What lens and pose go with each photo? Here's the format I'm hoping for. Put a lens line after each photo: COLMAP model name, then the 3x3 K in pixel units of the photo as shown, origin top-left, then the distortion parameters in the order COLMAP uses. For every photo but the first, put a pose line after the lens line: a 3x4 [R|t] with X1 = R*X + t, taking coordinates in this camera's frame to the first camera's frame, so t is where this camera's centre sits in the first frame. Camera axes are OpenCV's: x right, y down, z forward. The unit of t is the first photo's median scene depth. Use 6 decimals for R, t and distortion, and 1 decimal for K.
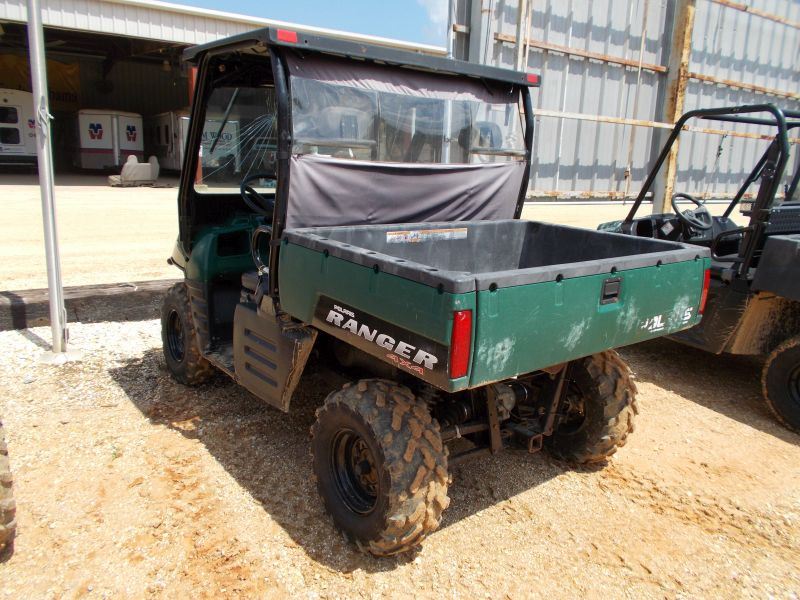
lens RADIAL K [[635.5, 0, 400.0], [0, 635.5, 300.0], [0, 0, 1]] dist [-0.012056, -0.008003]
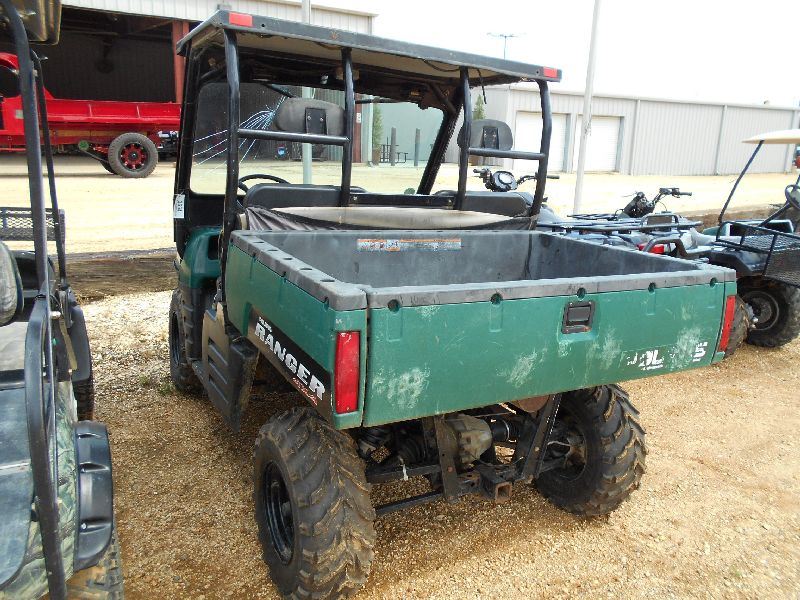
lens RADIAL K [[635.5, 0, 400.0], [0, 635.5, 300.0], [0, 0, 1]] dist [-0.012056, -0.008003]
pose [[0.985891, 0.045816, -0.160996, 0.235104], [-0.049185, 0.998645, -0.017001, -0.010807], [0.159999, 0.024680, 0.986809, 0.158511]]
